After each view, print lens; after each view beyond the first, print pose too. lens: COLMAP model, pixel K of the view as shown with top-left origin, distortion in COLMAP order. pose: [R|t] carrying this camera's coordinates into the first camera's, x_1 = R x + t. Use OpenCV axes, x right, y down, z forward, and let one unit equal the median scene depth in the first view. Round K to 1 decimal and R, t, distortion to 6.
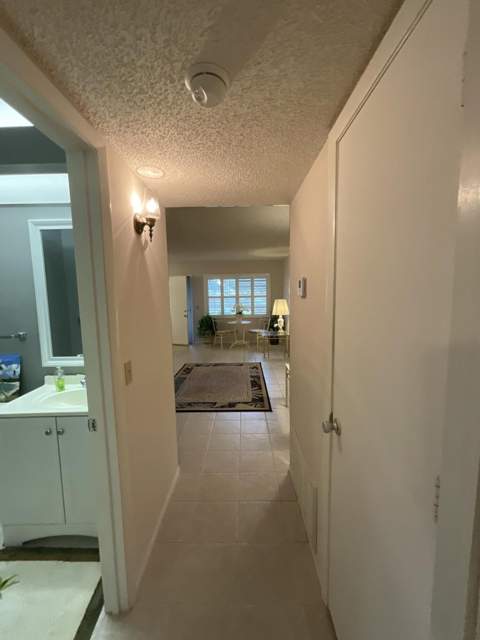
lens RADIAL K [[259.9, 0, 243.8], [0, 259.9, 319.4], [0, 0, 1]] dist [-0.000821, 0.000144]
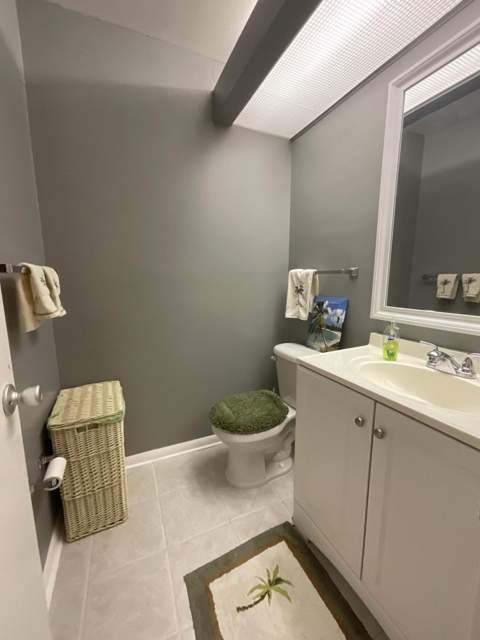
lens RADIAL K [[259.9, 0, 237.7], [0, 259.9, 317.6], [0, 0, 1]] dist [-0.000821, 0.000144]
pose [[0.401338, 0.157926, -0.902213, -0.299940], [-0.099468, 0.986713, 0.128470, 0.129168], [0.910513, 0.038182, 0.411713, 0.402986]]
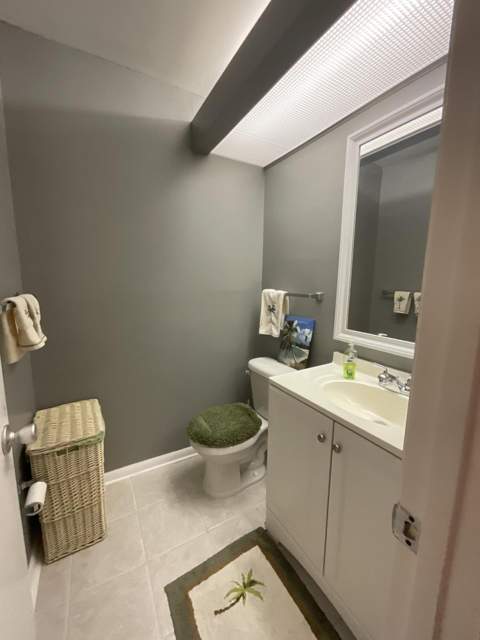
lens RADIAL K [[259.9, 0, 237.3], [0, 259.9, 318.0], [0, 0, 1]] dist [-0.000821, 0.000144]
pose [[0.484965, 0.152545, -0.861127, -0.262866], [-0.112159, 0.987387, 0.111746, 0.067739], [0.867312, 0.042390, 0.495957, 0.373198]]
